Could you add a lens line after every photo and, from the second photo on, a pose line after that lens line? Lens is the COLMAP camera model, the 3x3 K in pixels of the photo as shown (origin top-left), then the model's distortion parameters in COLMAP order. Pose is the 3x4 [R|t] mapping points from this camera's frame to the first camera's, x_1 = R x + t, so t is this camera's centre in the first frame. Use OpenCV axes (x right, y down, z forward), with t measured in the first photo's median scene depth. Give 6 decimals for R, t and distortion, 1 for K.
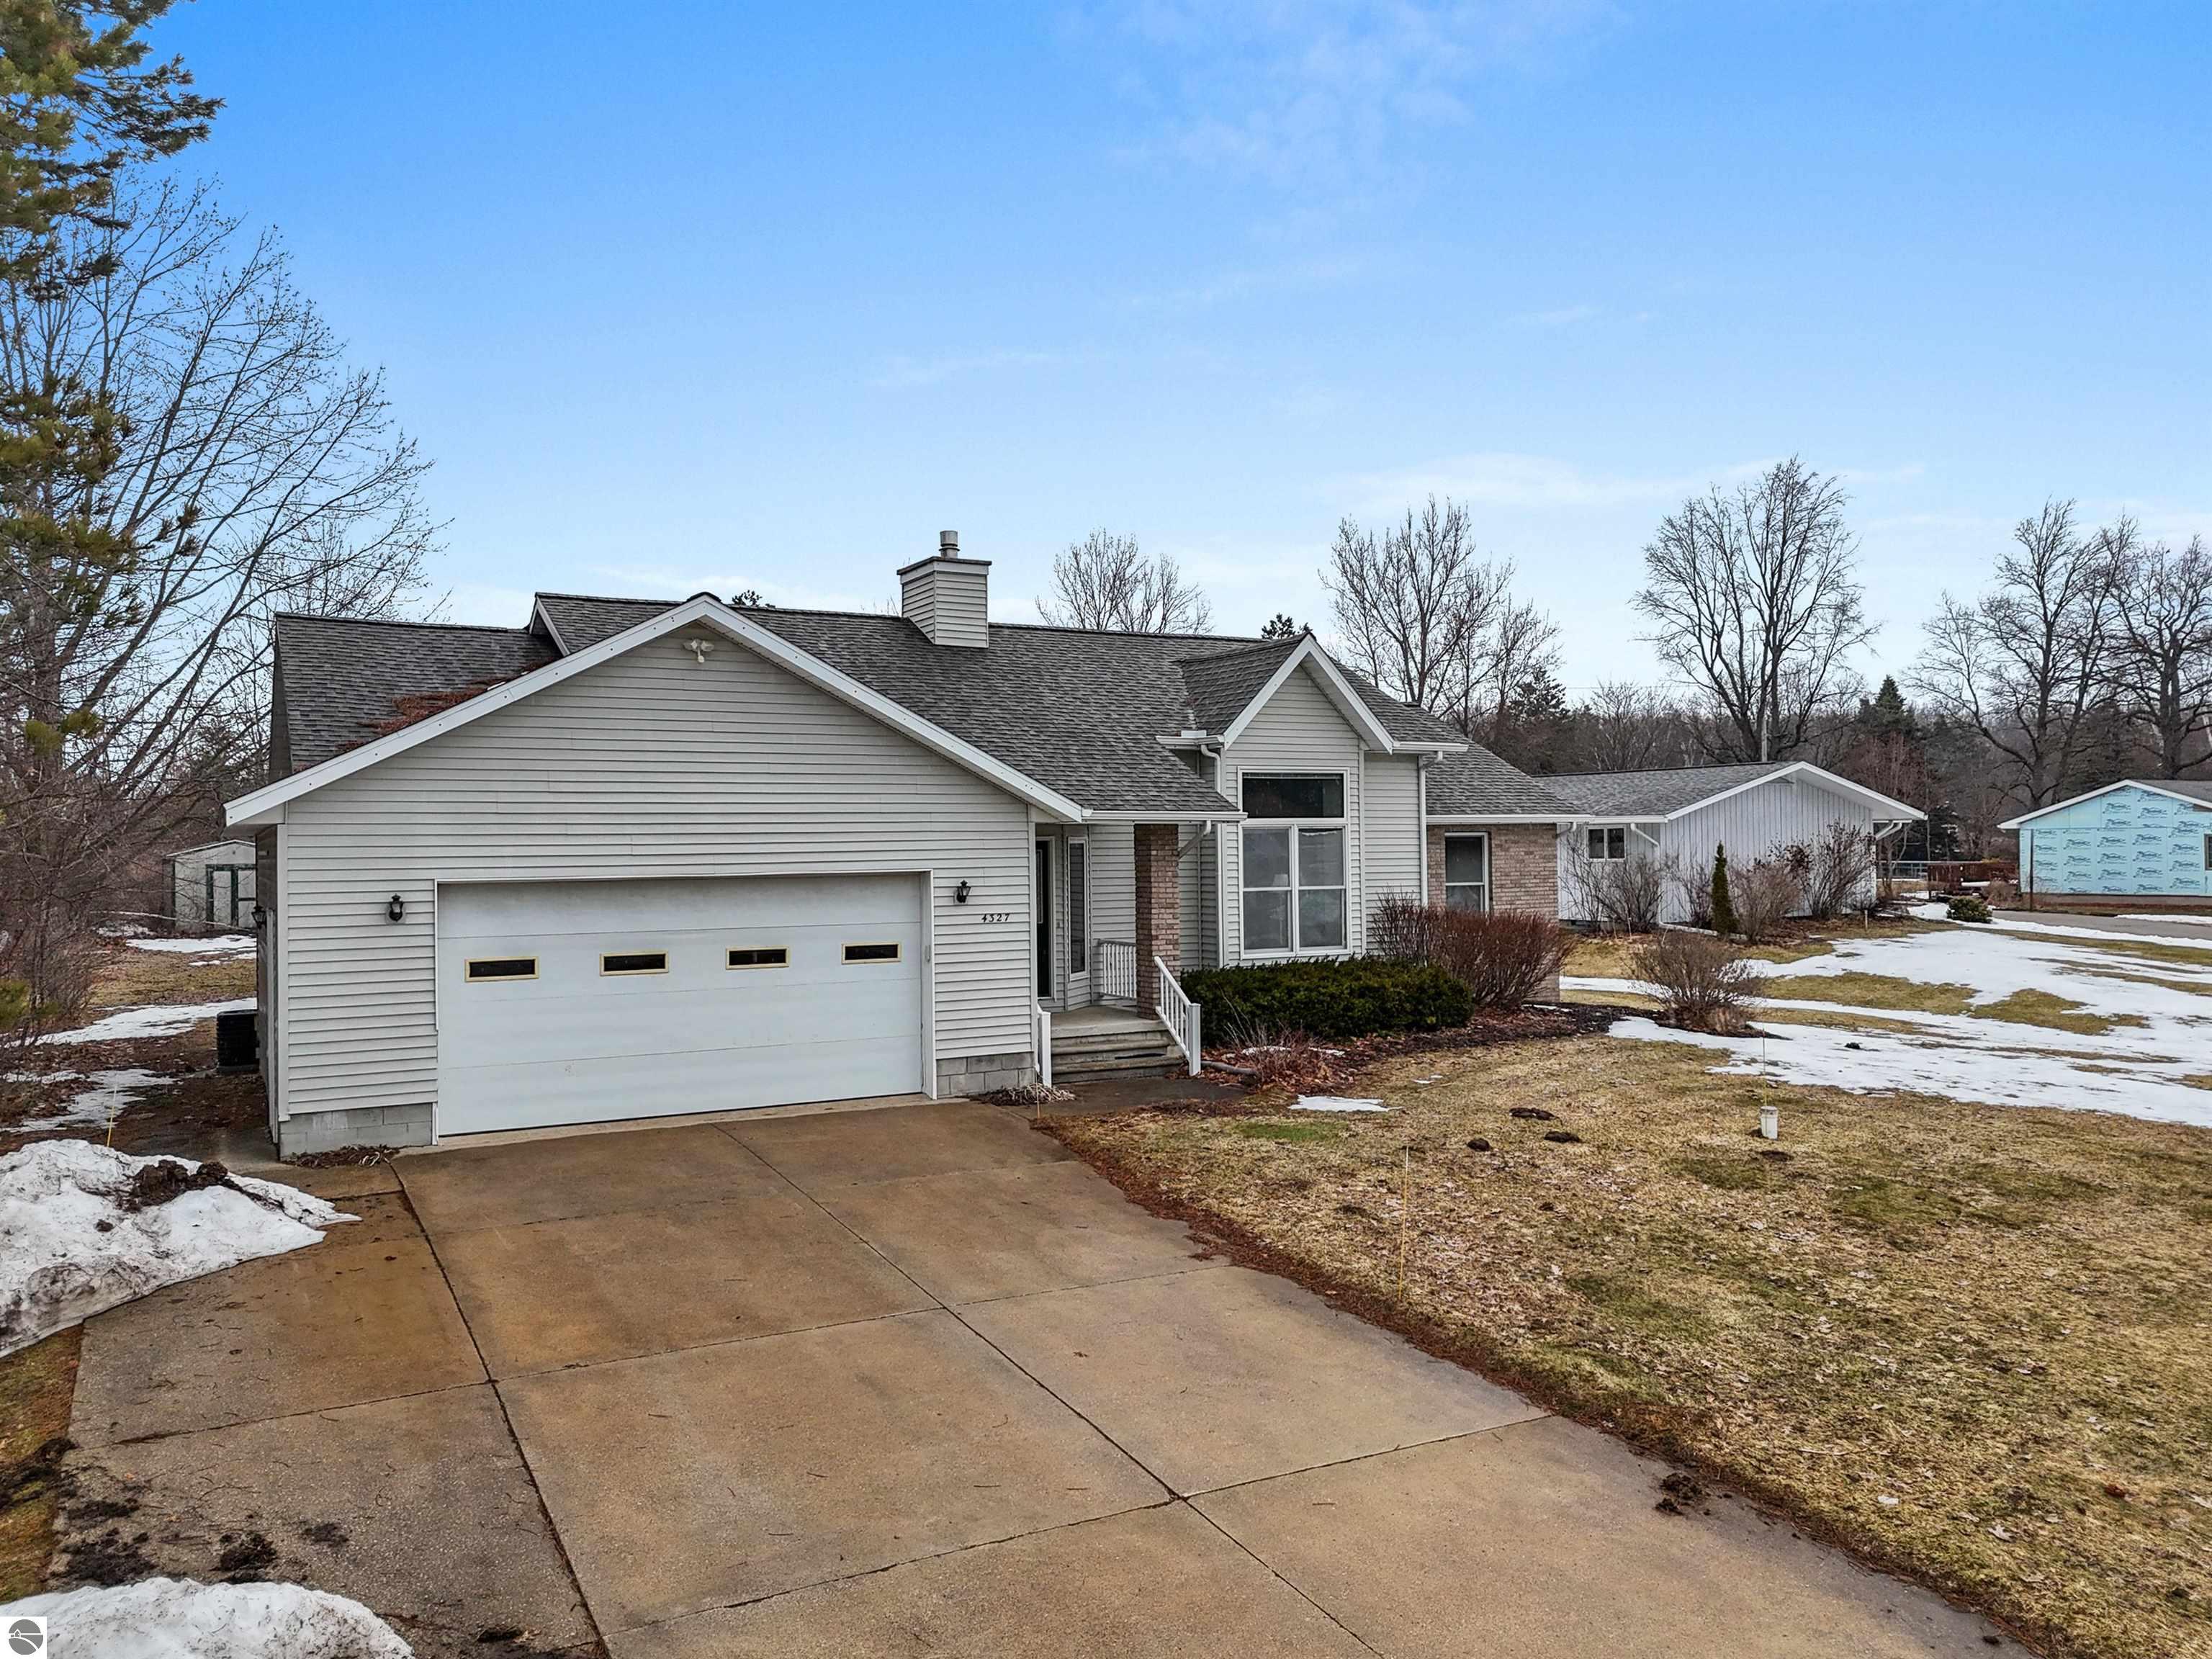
lens RADIAL K [[1650.9, 0, 1121.7], [0, 1650.9, 804.8], [0, 0, 1]] dist [0.086644, -0.070086]
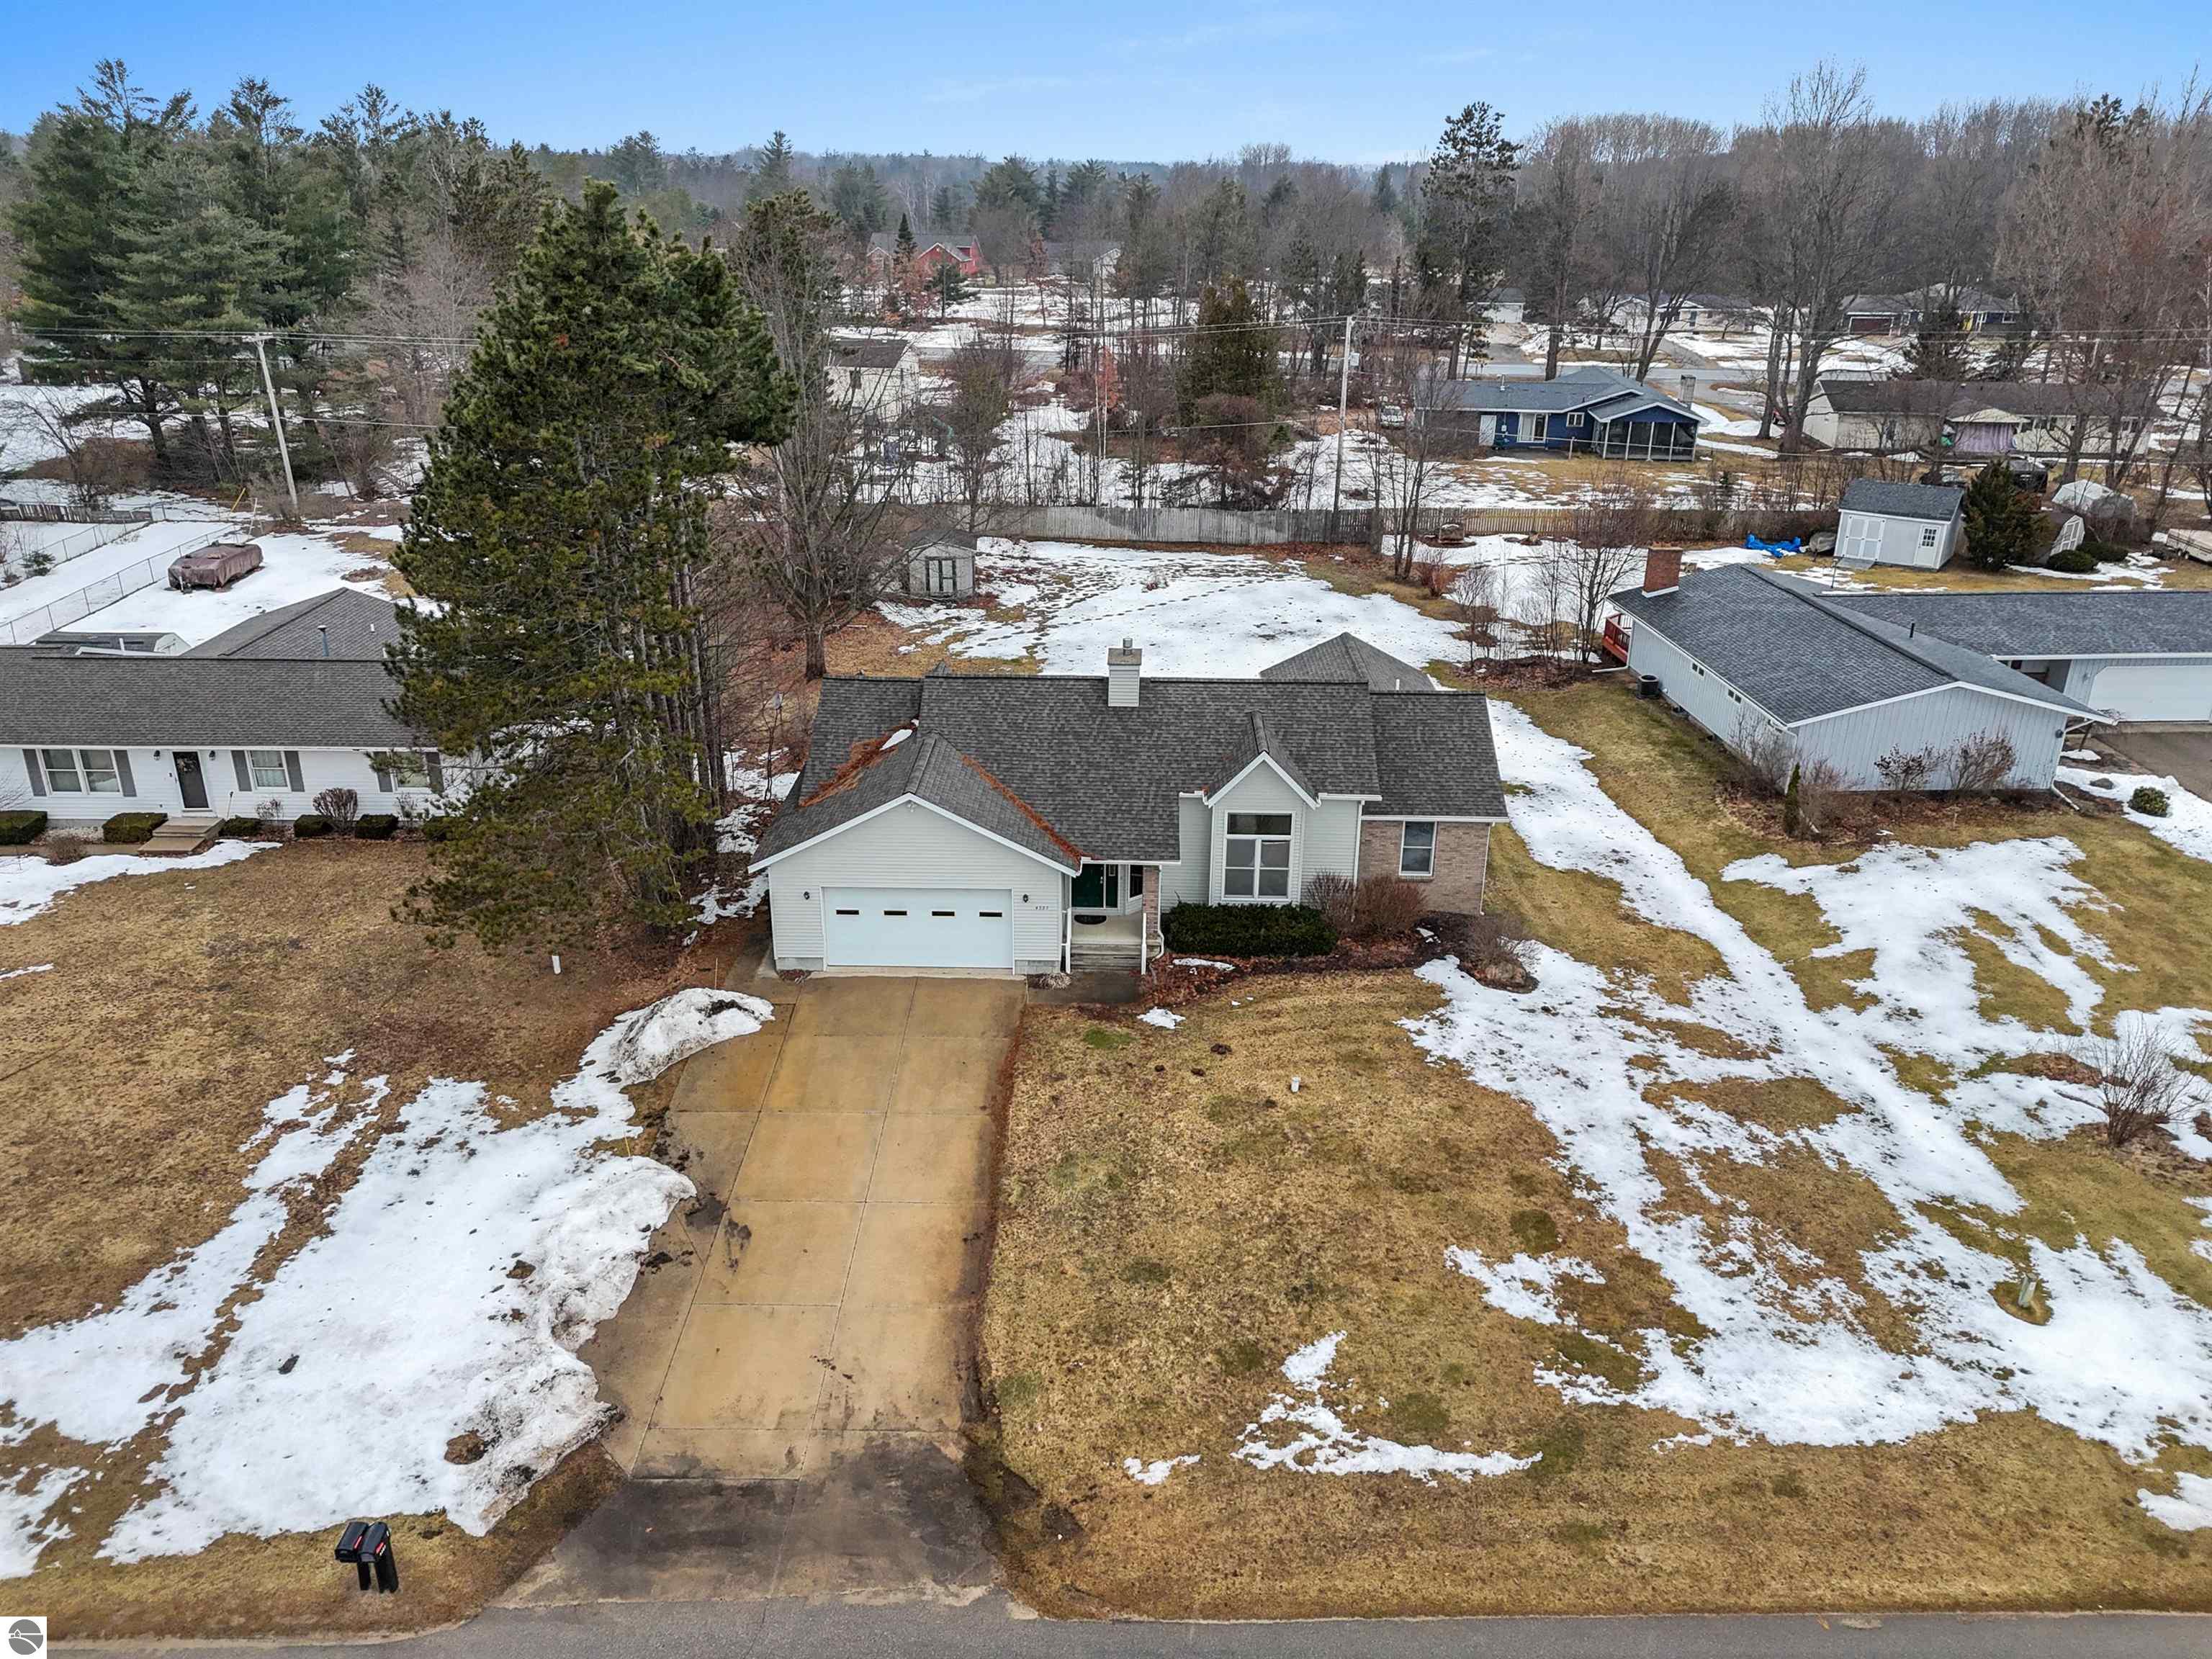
lens RADIAL K [[1631.1, 0, 1106.0], [0, 1631.1, 829.5], [0, 0, 1]] dist [0.071584, -0.064120]
pose [[0.869933, 0.206659, -0.447782, 1.015450], [-0.012360, 0.916818, 0.399115, -0.957739], [0.493016, -0.341669, 0.800124, -0.761738]]
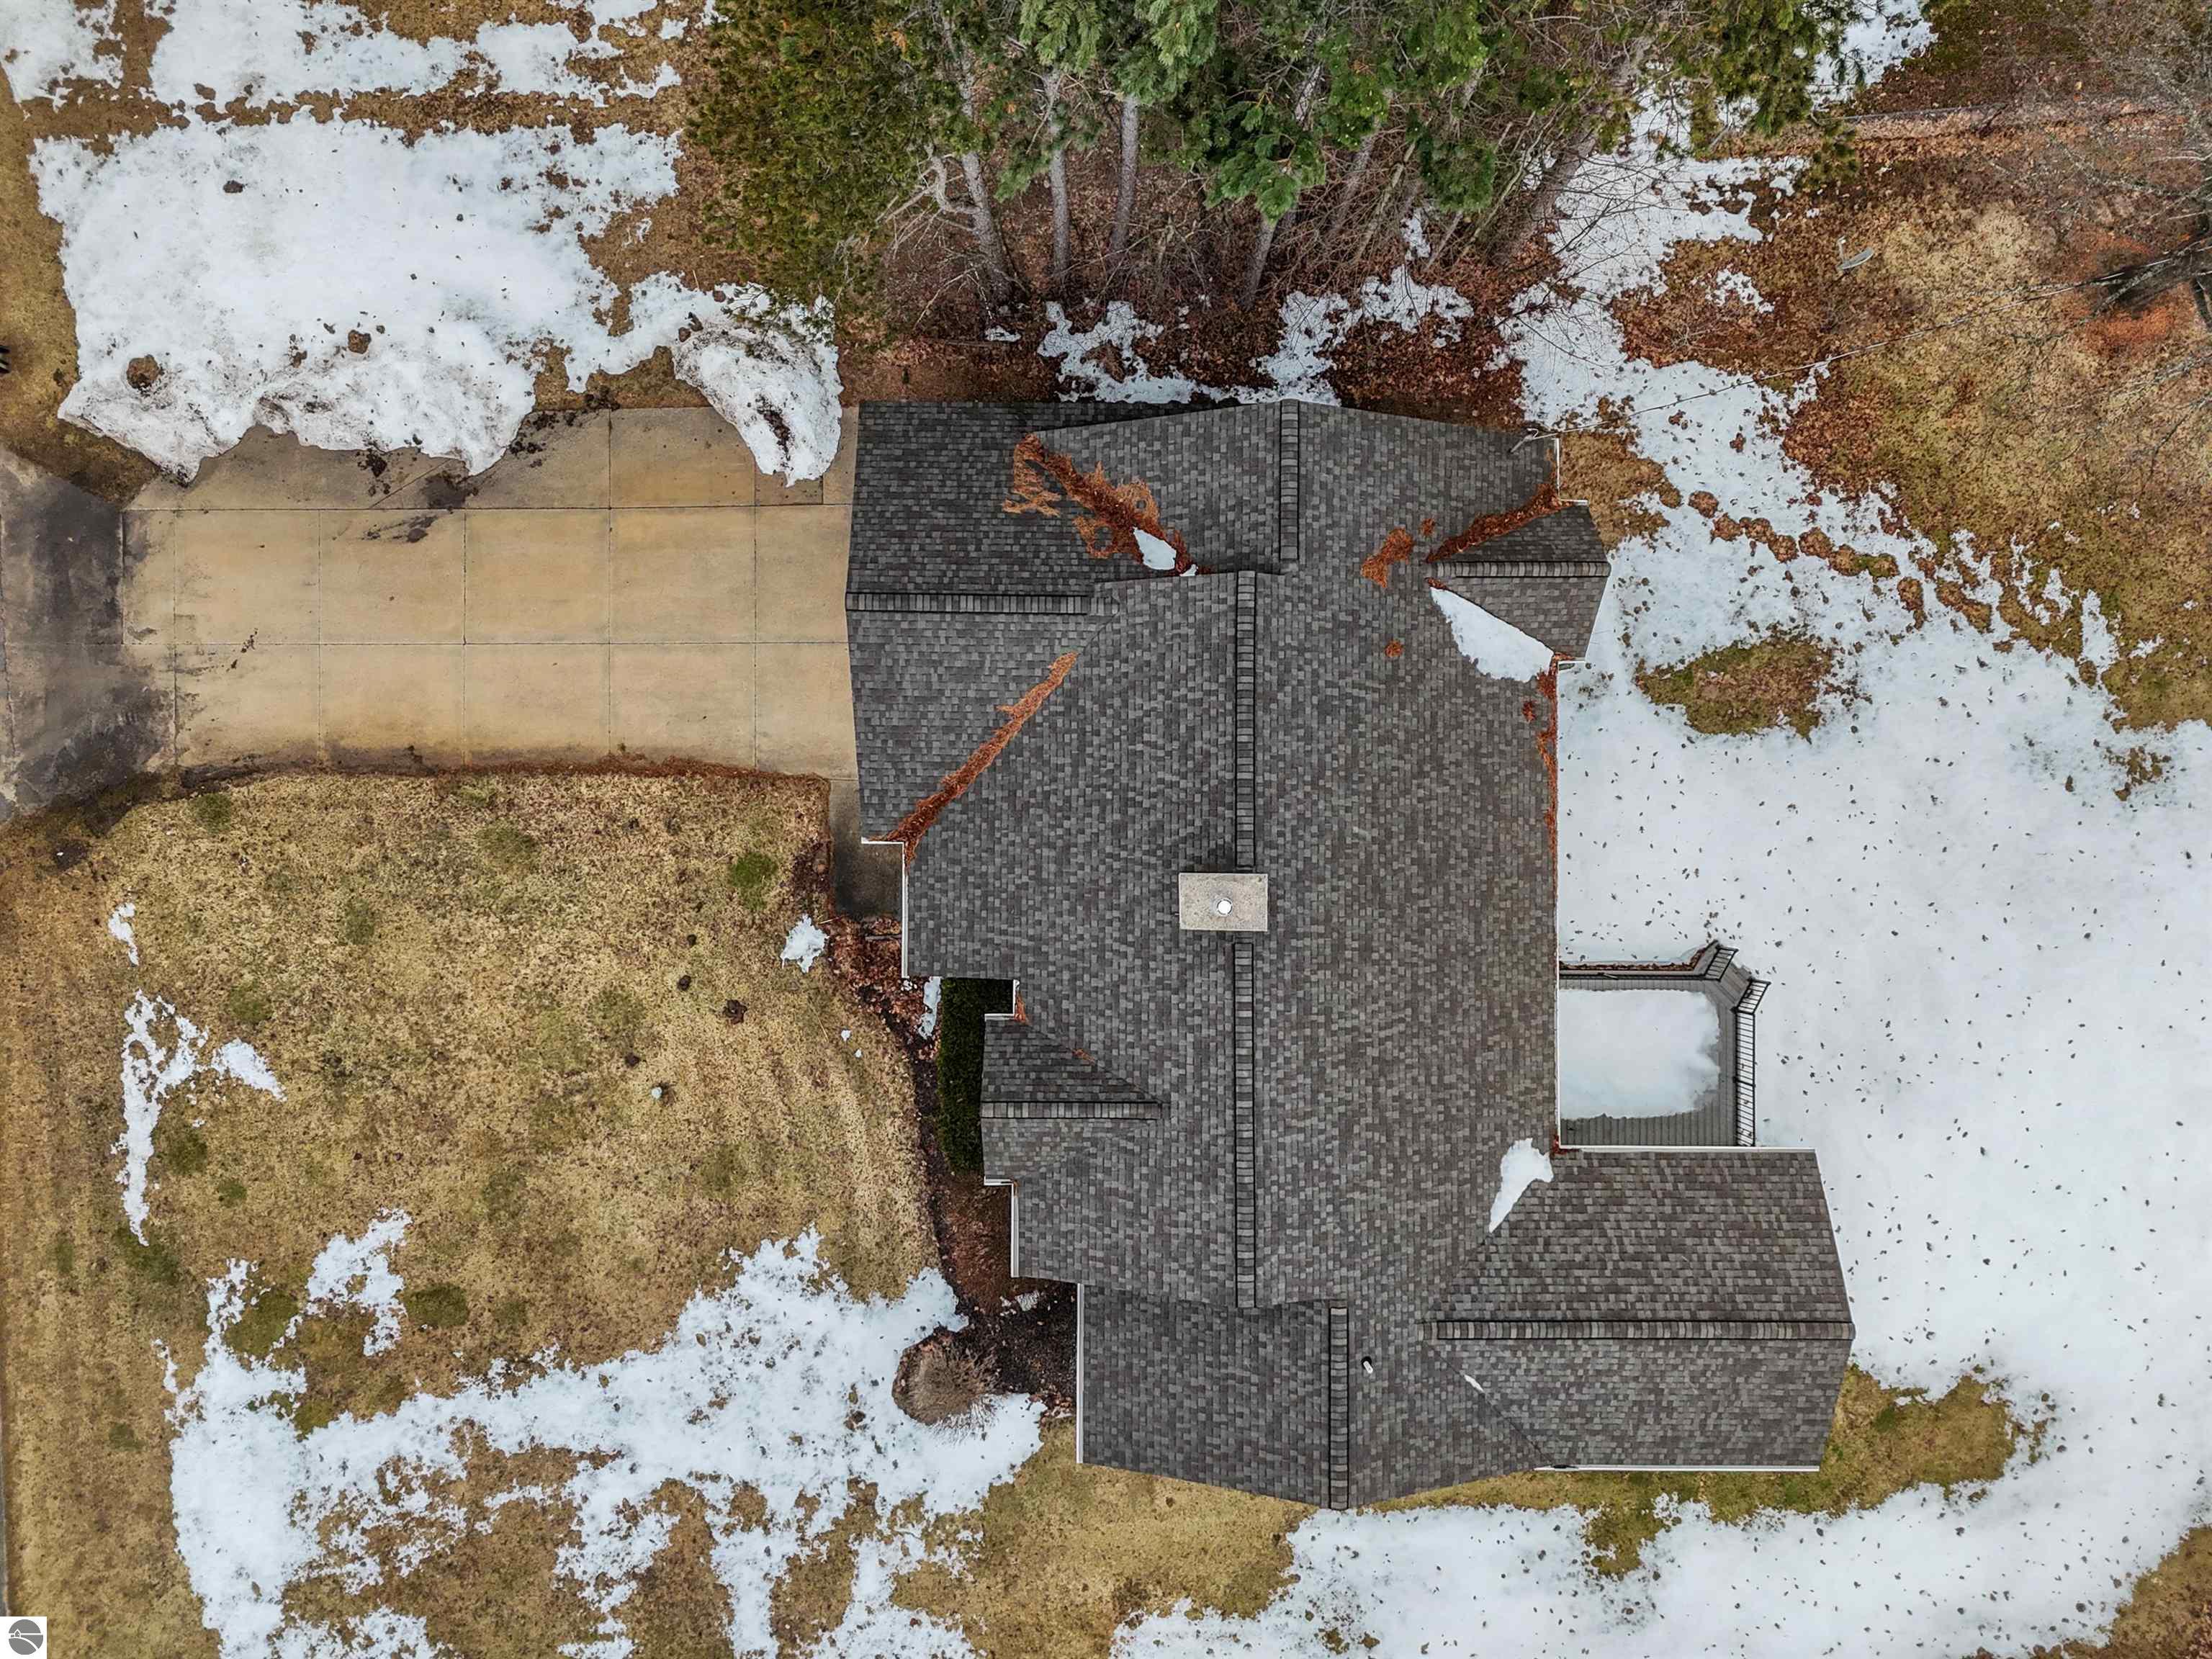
lens RADIAL K [[1631.1, 0, 1106.0], [0, 1631.1, 829.5], [0, 0, 1]] dist [0.071584, -0.064120]
pose [[-0.479819, 0.877314, -0.009697, -0.138106], [0.012402, 0.017834, 0.999764, -1.710438], [0.877280, 0.479586, -0.019438, 1.269513]]
